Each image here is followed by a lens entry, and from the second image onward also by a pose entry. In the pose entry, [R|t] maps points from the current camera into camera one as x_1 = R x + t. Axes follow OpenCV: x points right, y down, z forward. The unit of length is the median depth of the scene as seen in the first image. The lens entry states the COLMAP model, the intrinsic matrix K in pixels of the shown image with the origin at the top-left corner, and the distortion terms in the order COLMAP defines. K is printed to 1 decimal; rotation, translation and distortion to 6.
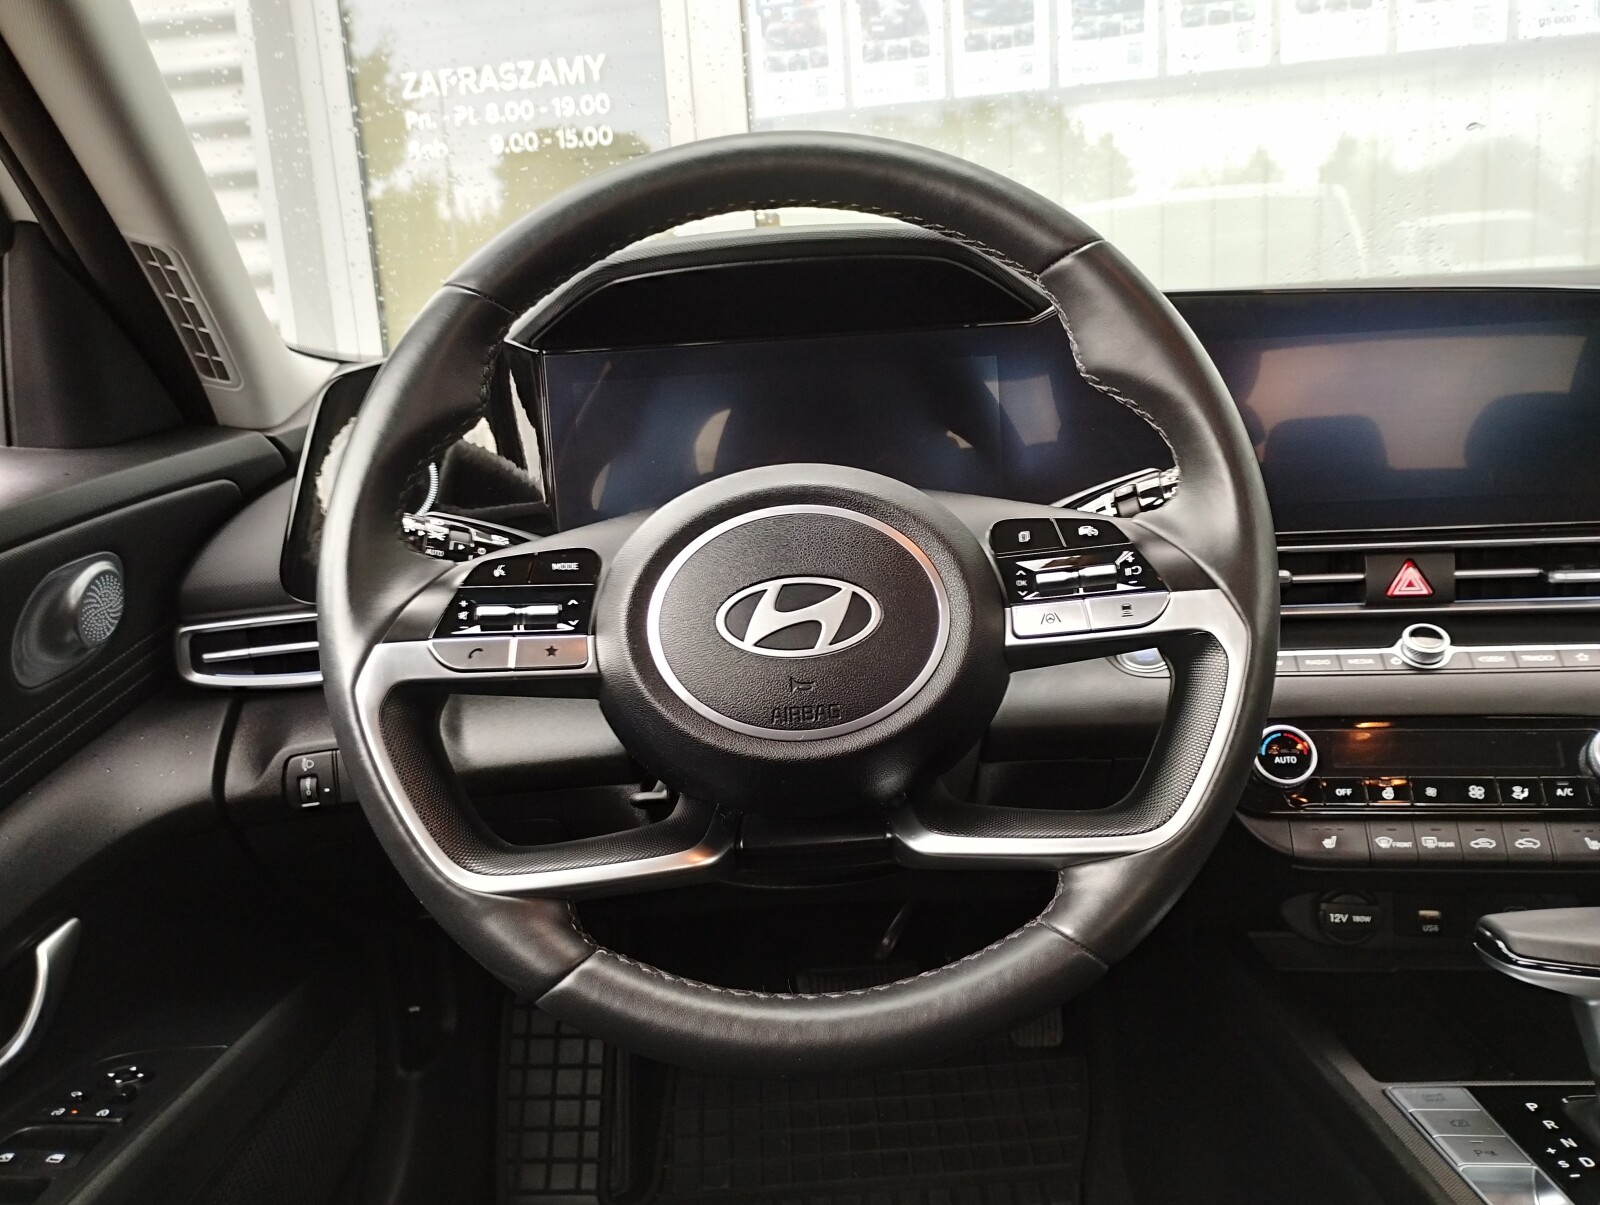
lens RADIAL K [[1327.1, 0, 802.9], [0, 1327.1, 574.2], [0, 0, 1]] dist [0.066786, -0.103227]
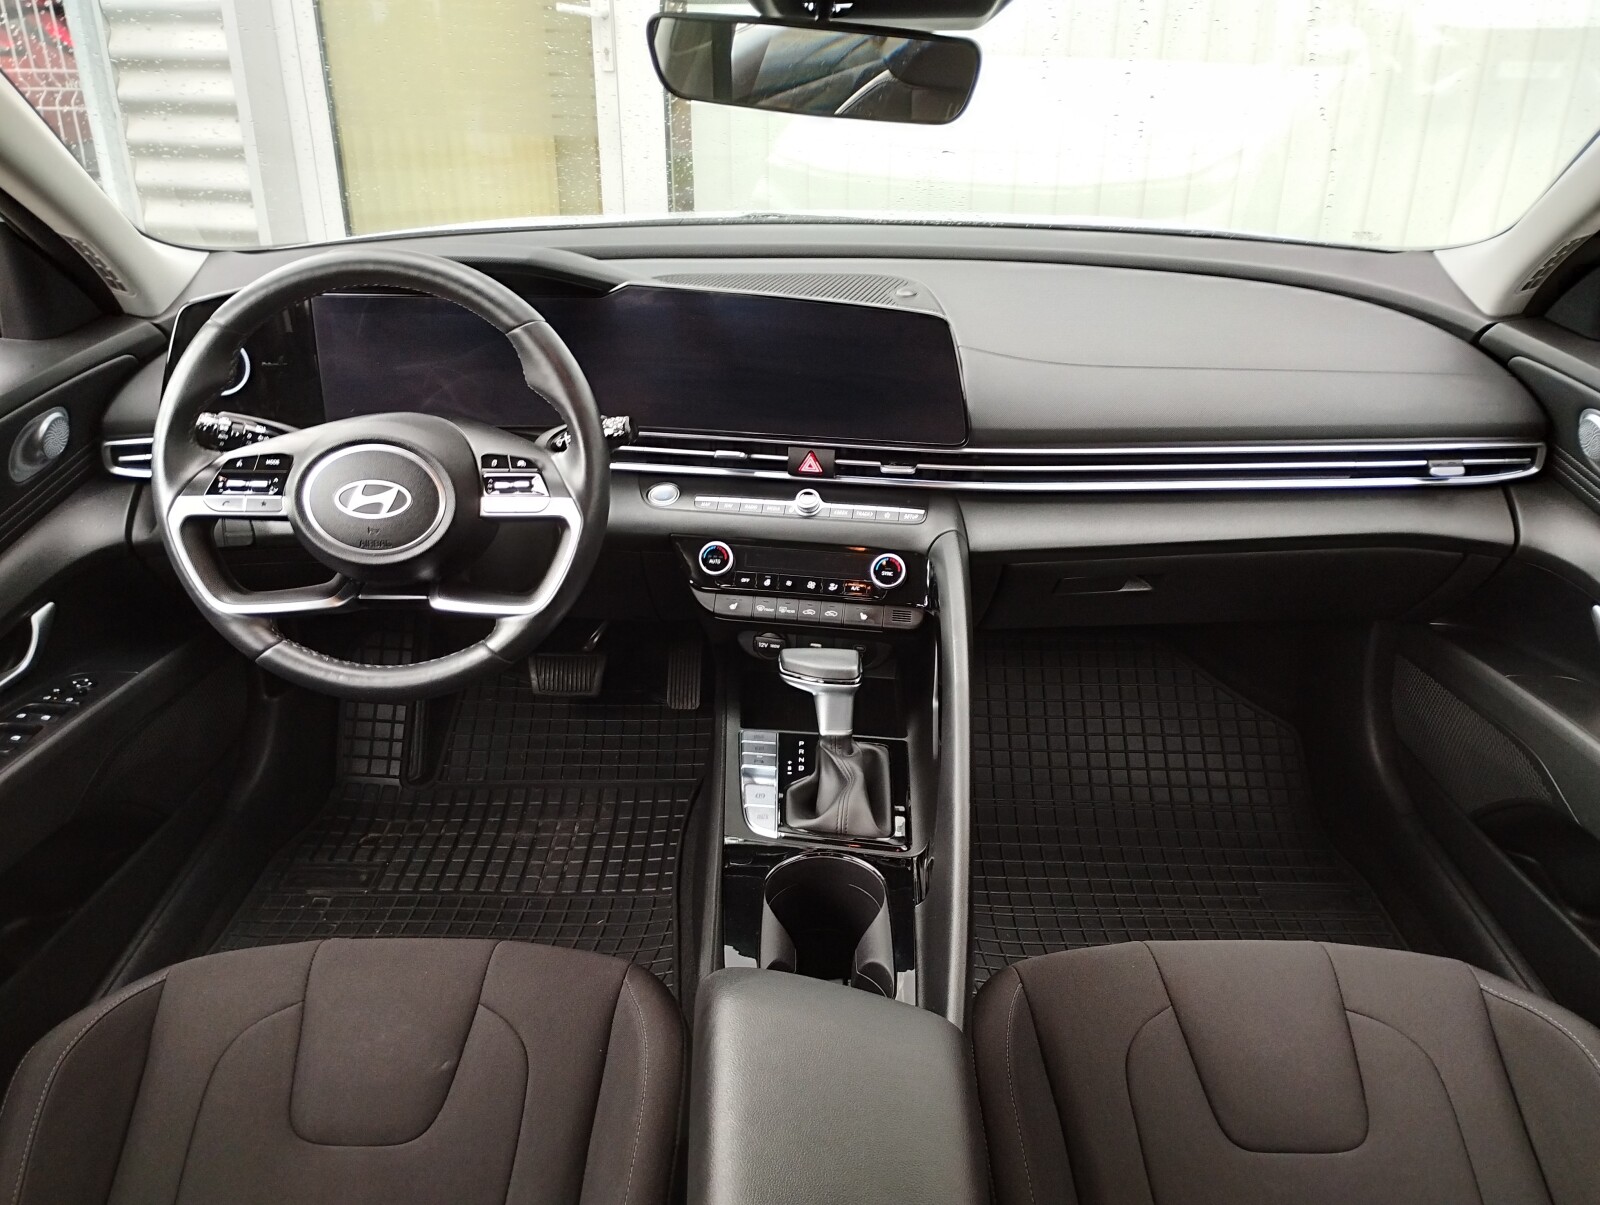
lens RADIAL K [[1327.1, 0, 802.9], [0, 1327.1, 574.2], [0, 0, 1]] dist [0.066786, -0.103227]
pose [[0.997800, 0.065805, 0.008026, 0.526813], [-0.065907, 0.971648, 0.227061, -0.299145], [0.007143, -0.227090, 0.973847, -0.876527]]
